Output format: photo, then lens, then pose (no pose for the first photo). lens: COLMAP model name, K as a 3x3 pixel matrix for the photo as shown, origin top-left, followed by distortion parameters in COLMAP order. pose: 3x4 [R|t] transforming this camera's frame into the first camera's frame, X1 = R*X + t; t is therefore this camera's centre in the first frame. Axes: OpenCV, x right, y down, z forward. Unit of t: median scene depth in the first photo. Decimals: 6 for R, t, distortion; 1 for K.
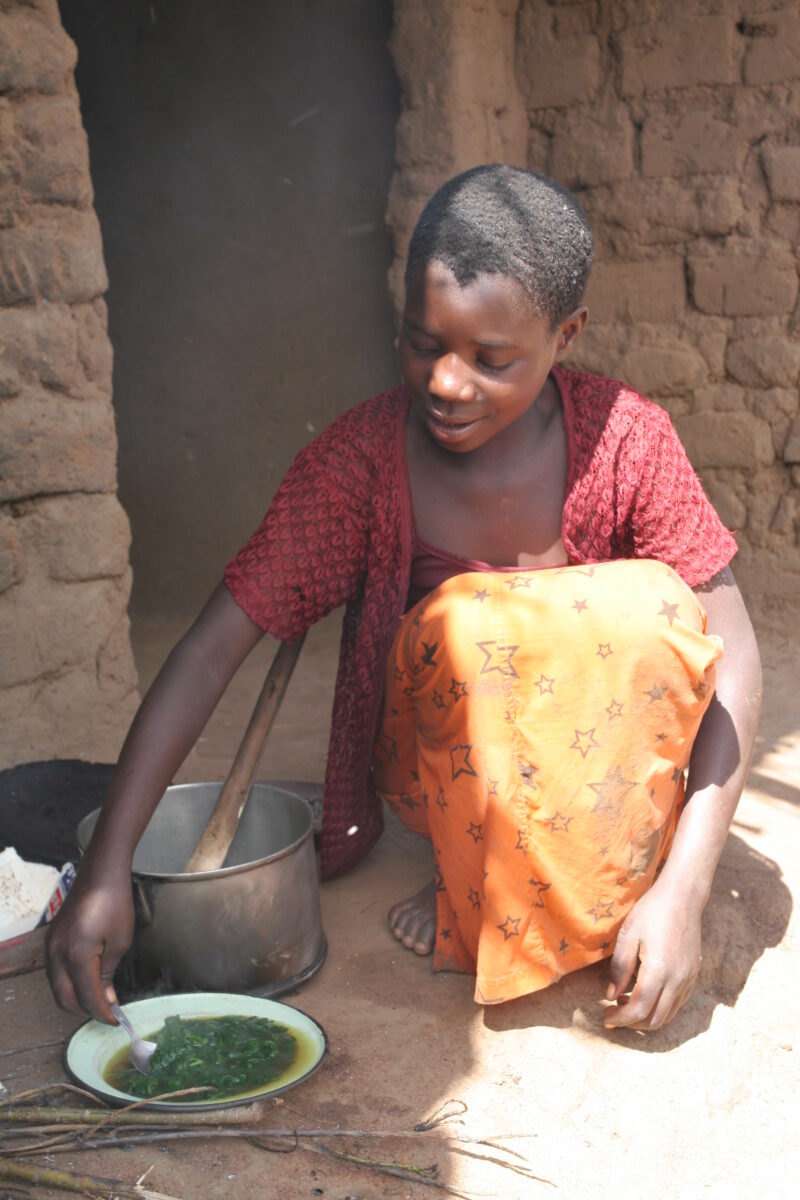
lens RADIAL K [[1816.9, 0, 400.0], [0, 1816.9, 598.4], [0, 0, 1]] dist [-0.014526, 0.000000]
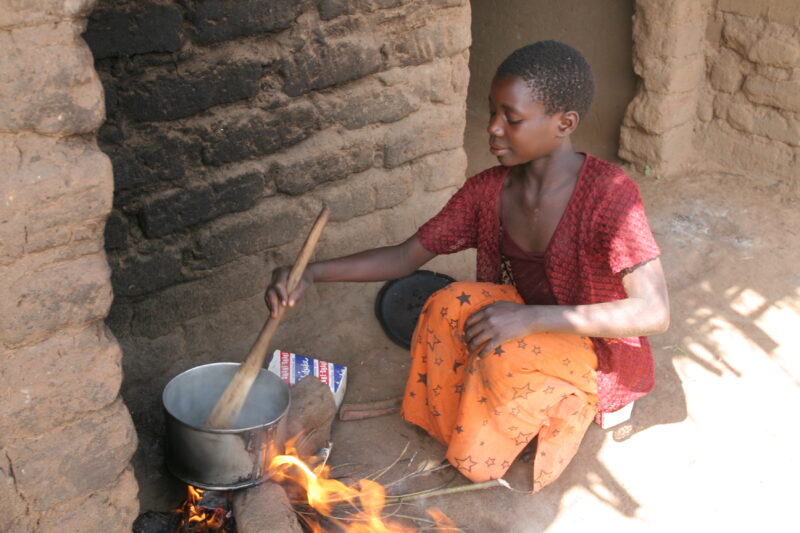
lens RADIAL K [[962.8, 0, 400.4], [0, 962.8, 266.4], [0, 0, 1]] dist [-0.024256, 0.000000]
pose [[0.961843, 0.186539, -0.200155, 0.018433], [-0.104103, 0.926042, 0.362780, -0.328103], [0.253024, -0.328101, 0.910126, -0.043397]]
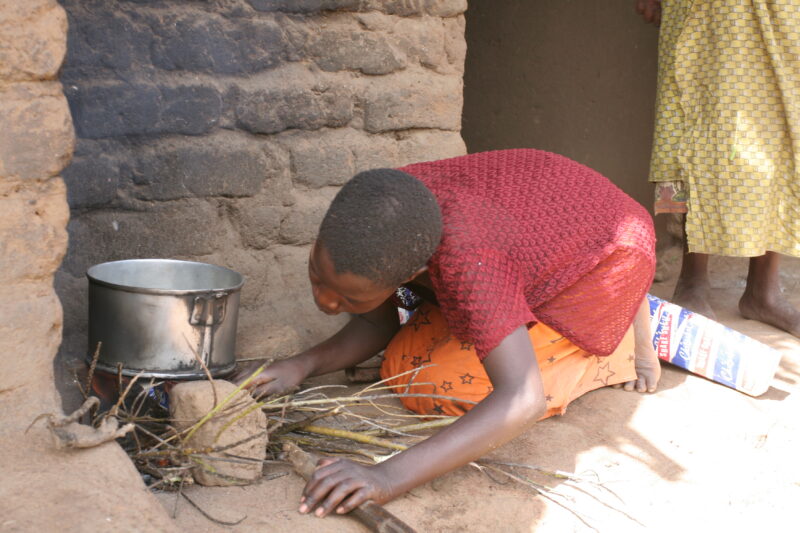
lens RADIAL K [[1397.0, 0, 399.8], [0, 1397.0, 267.7], [0, 0, 1]] dist [0.053200, 0.000000]
pose [[0.961986, 0.099338, -0.254391, 0.136961], [-0.095731, 0.995053, 0.026553, 0.039876], [0.255770, -0.001191, 0.966737, -0.276914]]
